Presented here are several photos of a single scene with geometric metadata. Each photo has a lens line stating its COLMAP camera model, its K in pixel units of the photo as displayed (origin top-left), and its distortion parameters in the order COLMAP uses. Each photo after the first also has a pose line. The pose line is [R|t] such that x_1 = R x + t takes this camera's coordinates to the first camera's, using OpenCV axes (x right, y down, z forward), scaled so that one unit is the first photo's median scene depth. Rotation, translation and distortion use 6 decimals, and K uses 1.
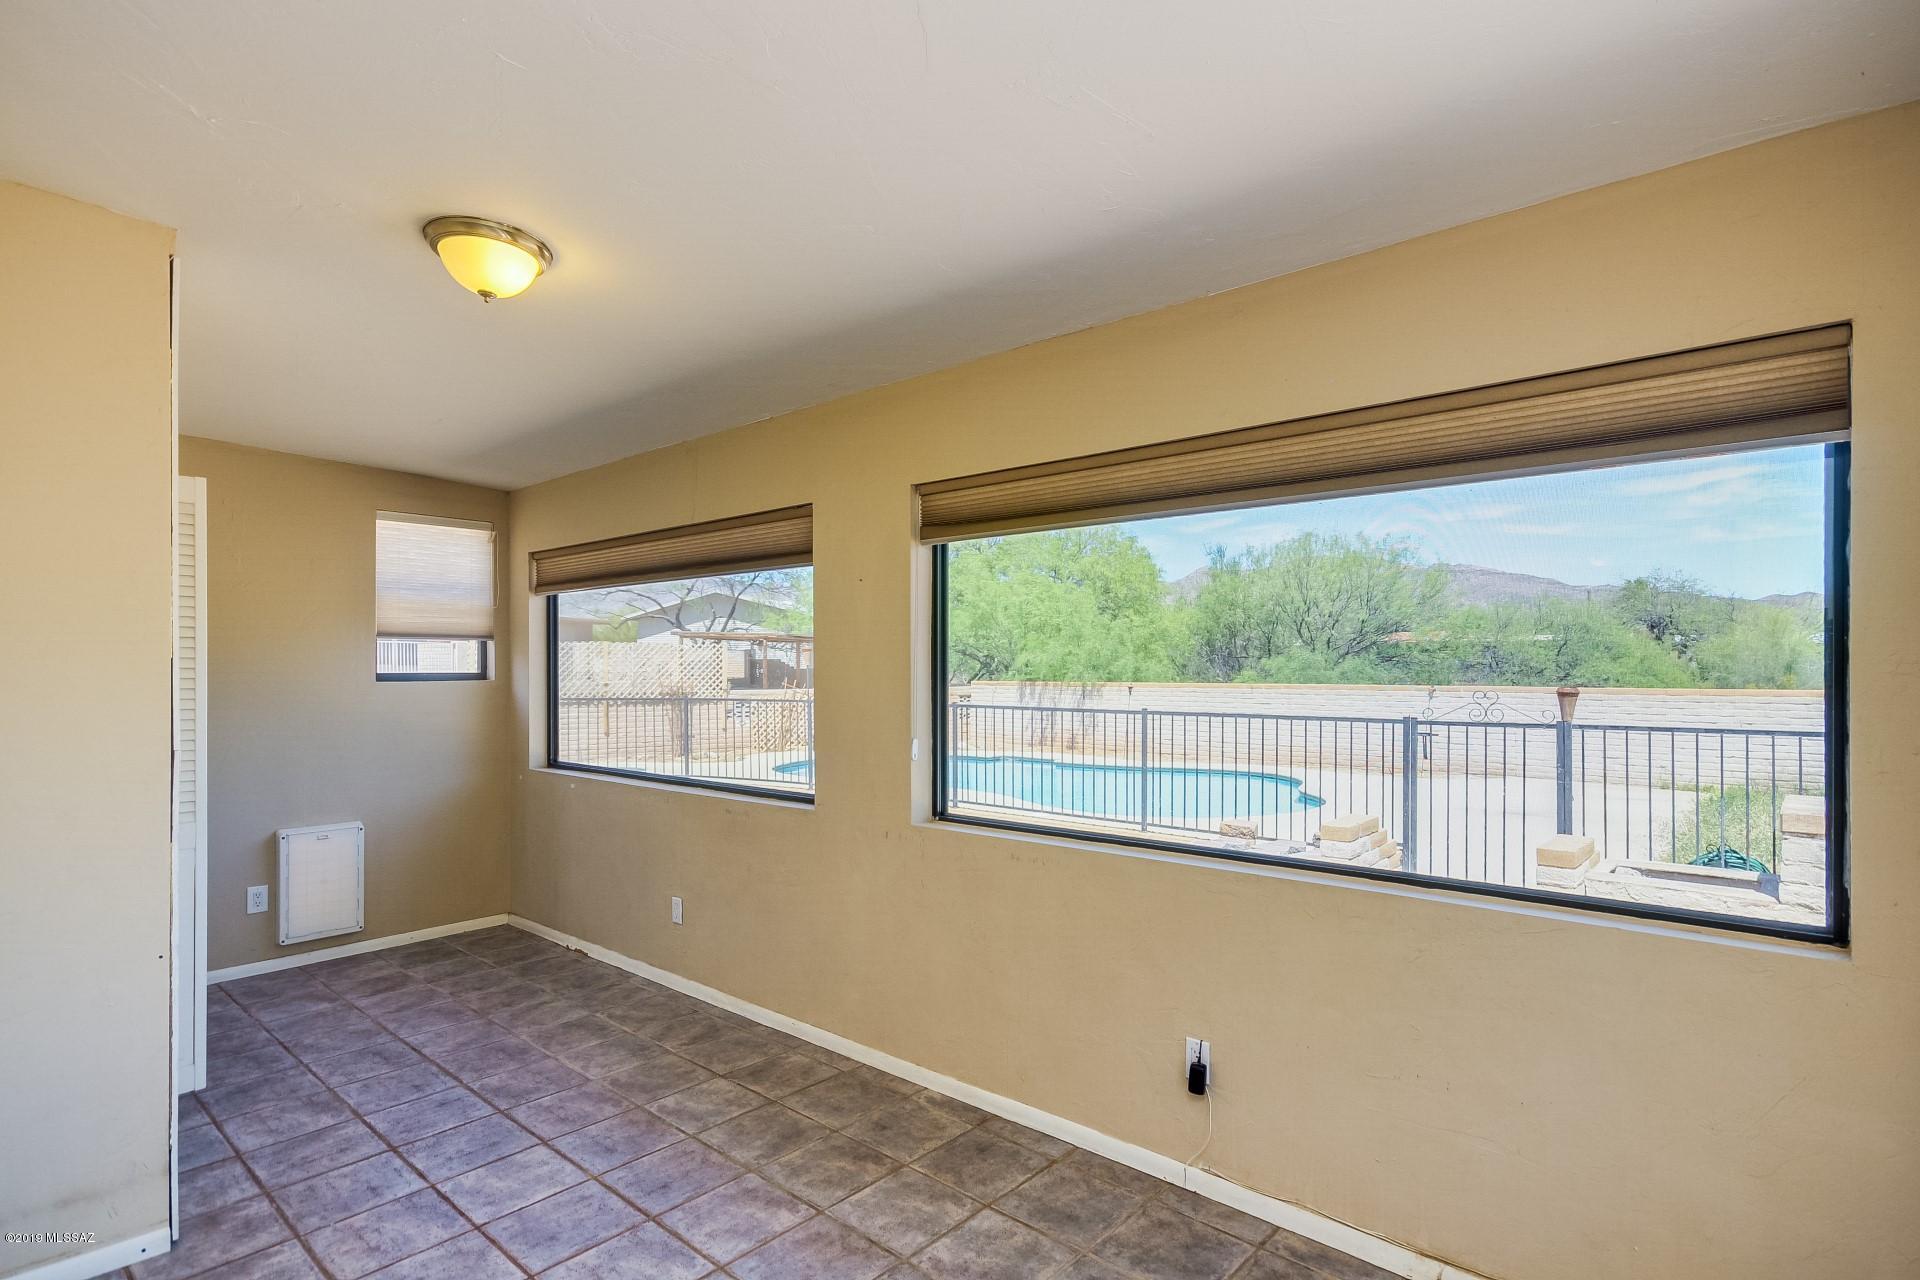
lens RADIAL K [[949.6, 0, 964.5], [0, 949.6, 652.8], [0, 0, 1]] dist [0.017736, -0.002299]
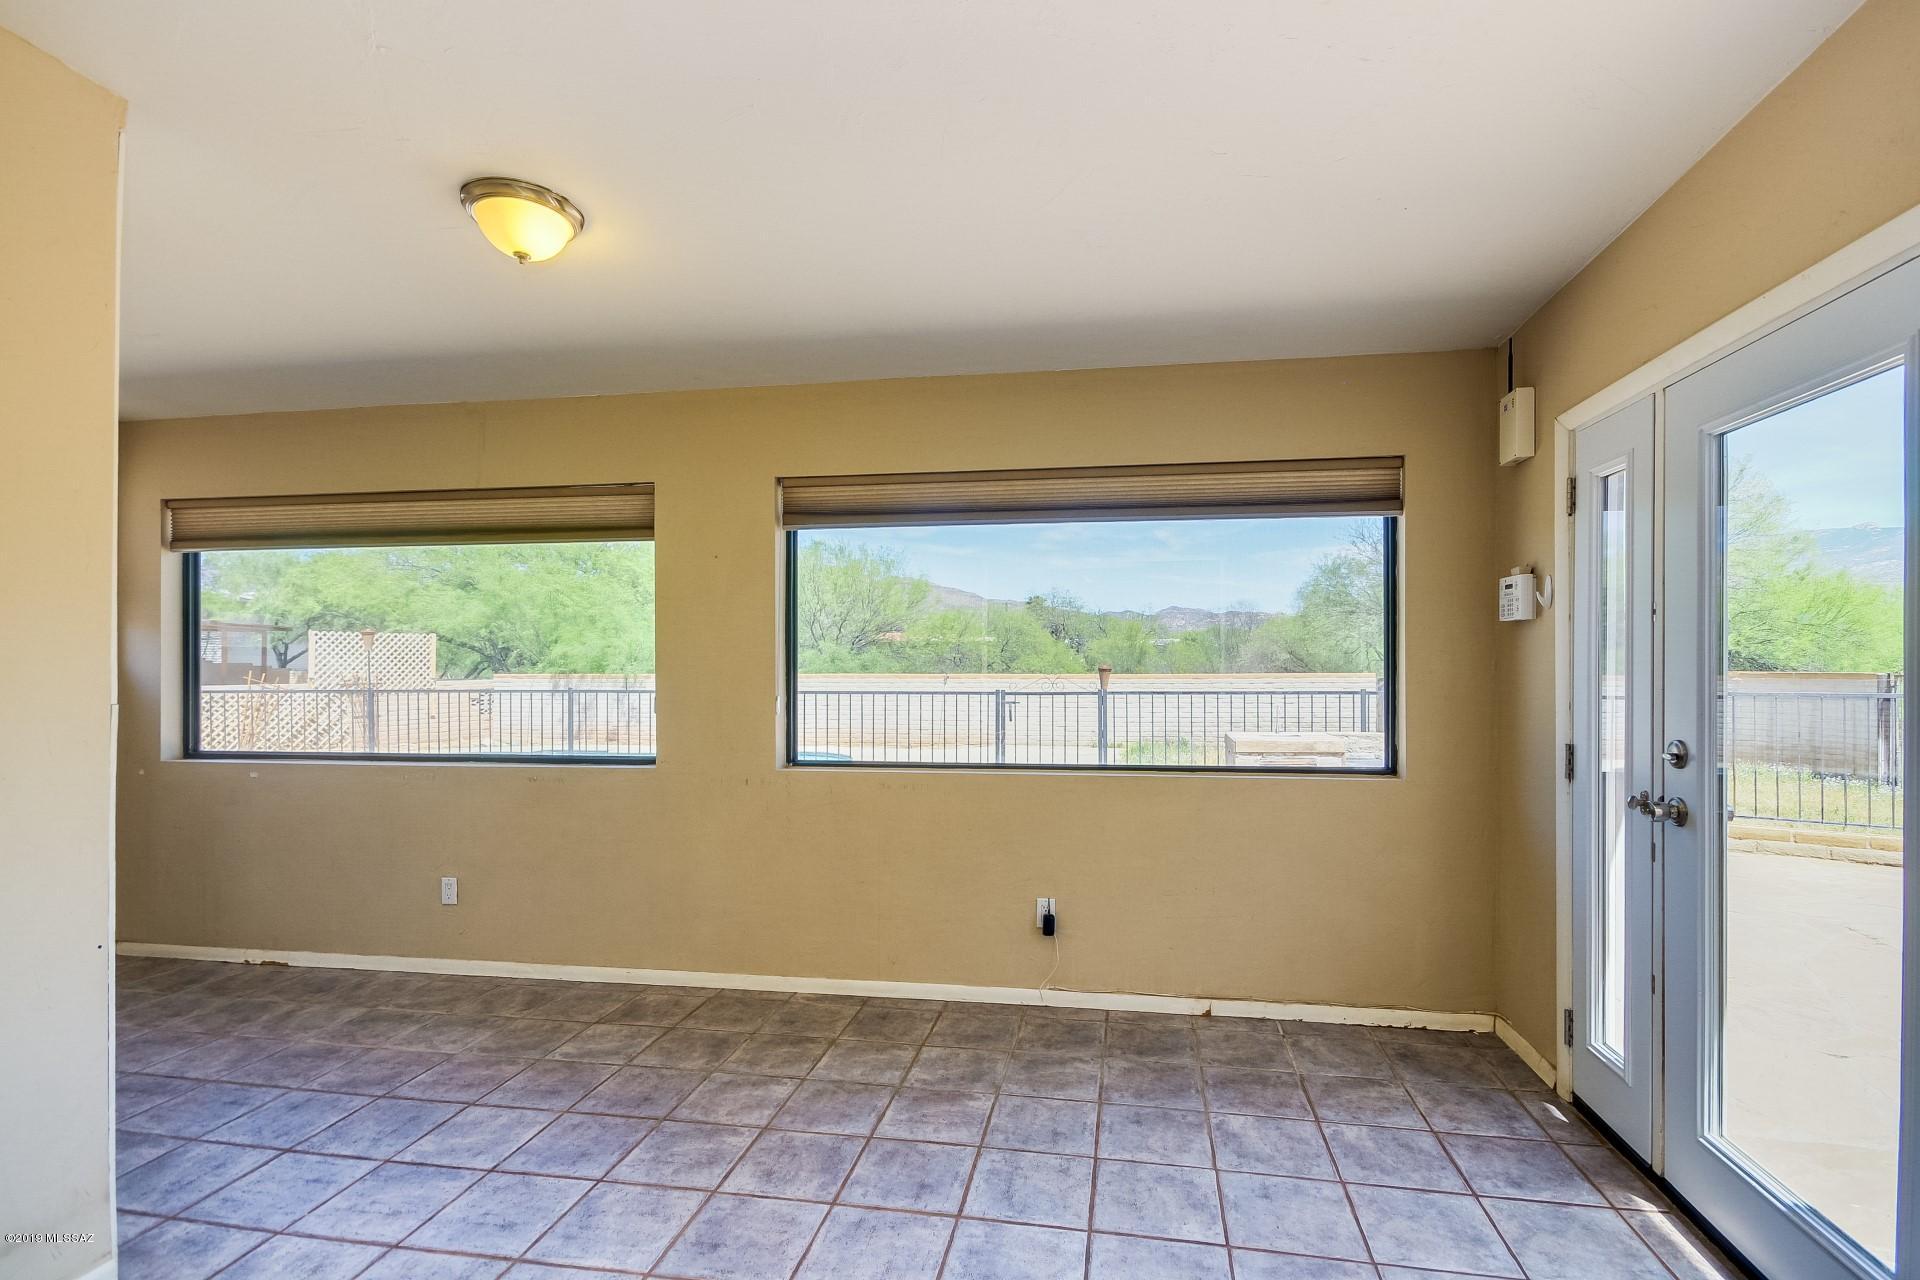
lens RADIAL K [[909.1, 0, 967.1], [0, 909.1, 648.0], [0, 0, 1]] dist [0.009001, -0.002263]
pose [[0.852678, 0.009723, 0.522347, -0.424896], [-0.008092, 0.999953, -0.005404, 0.034247], [-0.522375, 0.000381, 0.852716, -0.062910]]
